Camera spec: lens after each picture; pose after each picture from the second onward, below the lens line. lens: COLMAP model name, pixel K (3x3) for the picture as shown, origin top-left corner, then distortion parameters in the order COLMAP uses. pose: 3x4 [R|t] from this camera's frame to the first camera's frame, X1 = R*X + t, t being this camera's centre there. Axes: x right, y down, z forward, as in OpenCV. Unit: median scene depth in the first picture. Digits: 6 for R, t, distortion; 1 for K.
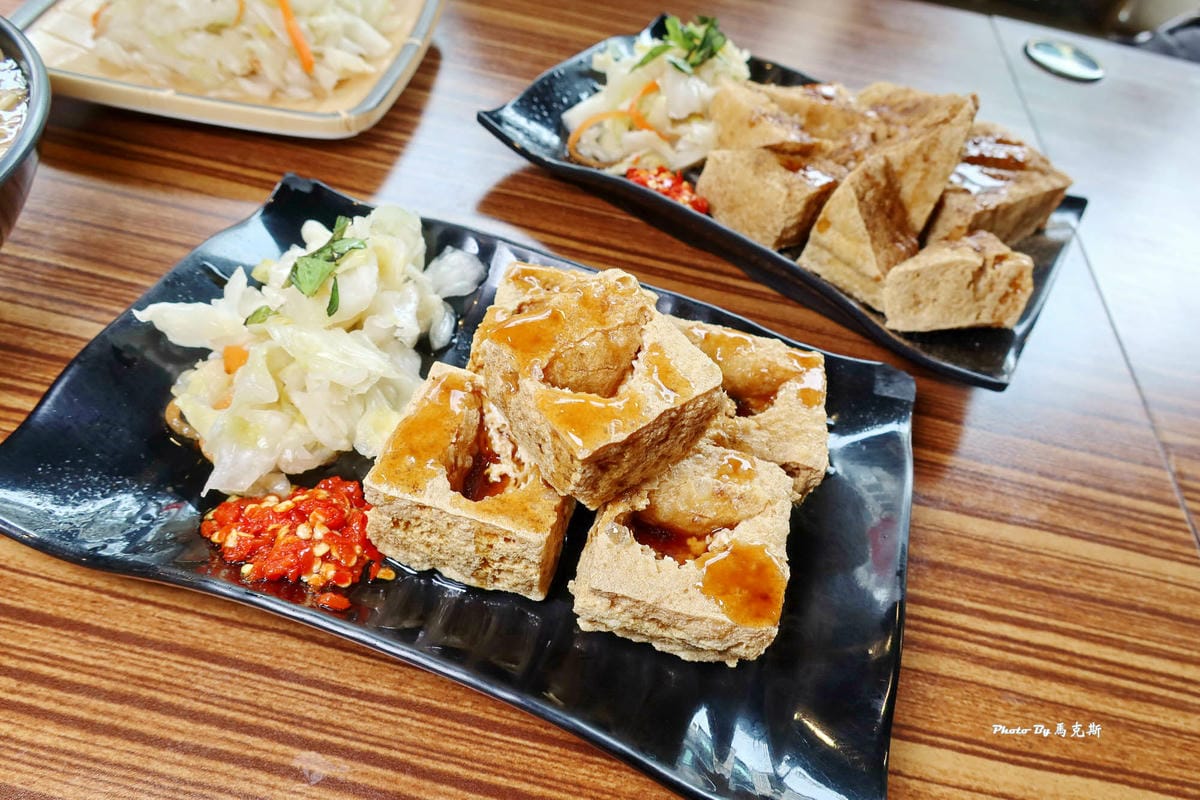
lens RADIAL K [[777.1, 0, 603.4], [0, 777.1, 402.0], [0, 0, 1]] dist [-0.013350, -0.008074]
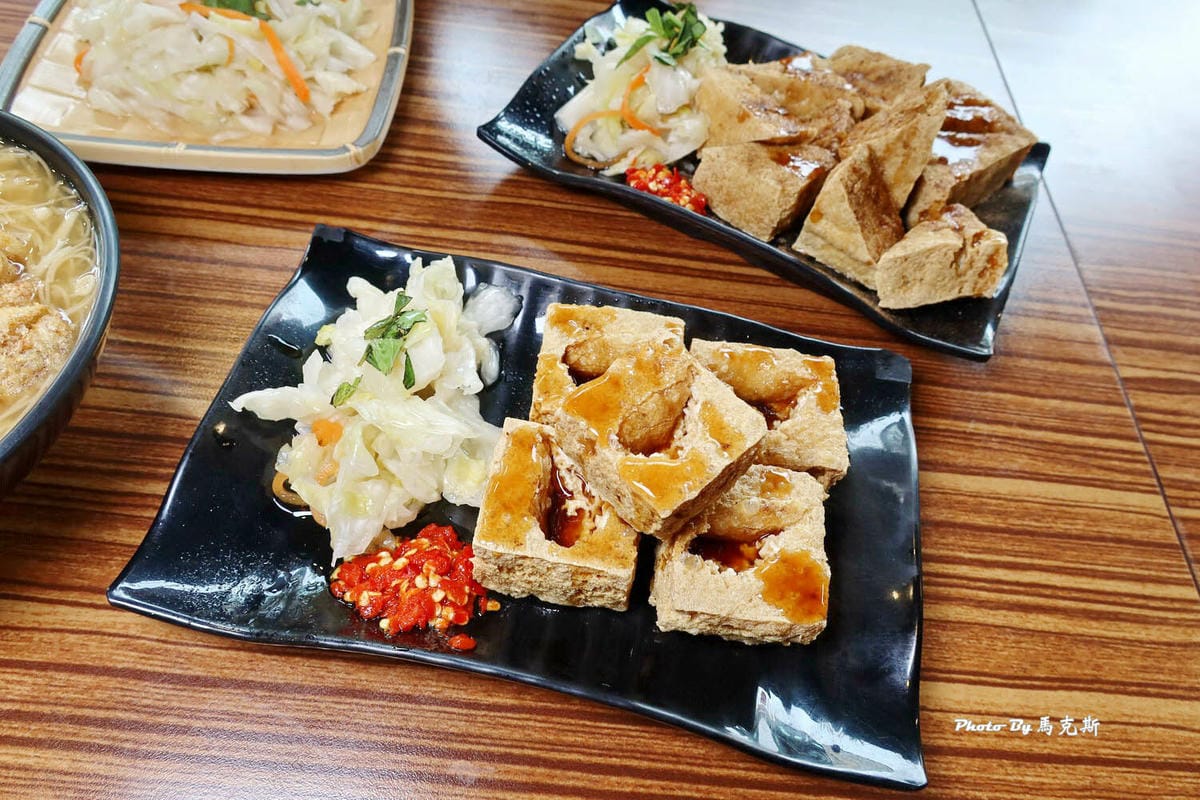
lens RADIAL K [[777.1, 0, 603.4], [0, 777.1, 402.0], [0, 0, 1]] dist [-0.013350, -0.008074]
pose [[0.993209, -0.111314, 0.033831, -0.114143], [0.105599, 0.984588, 0.139412, -0.226685], [-0.048828, -0.134893, 0.989656, -0.138250]]
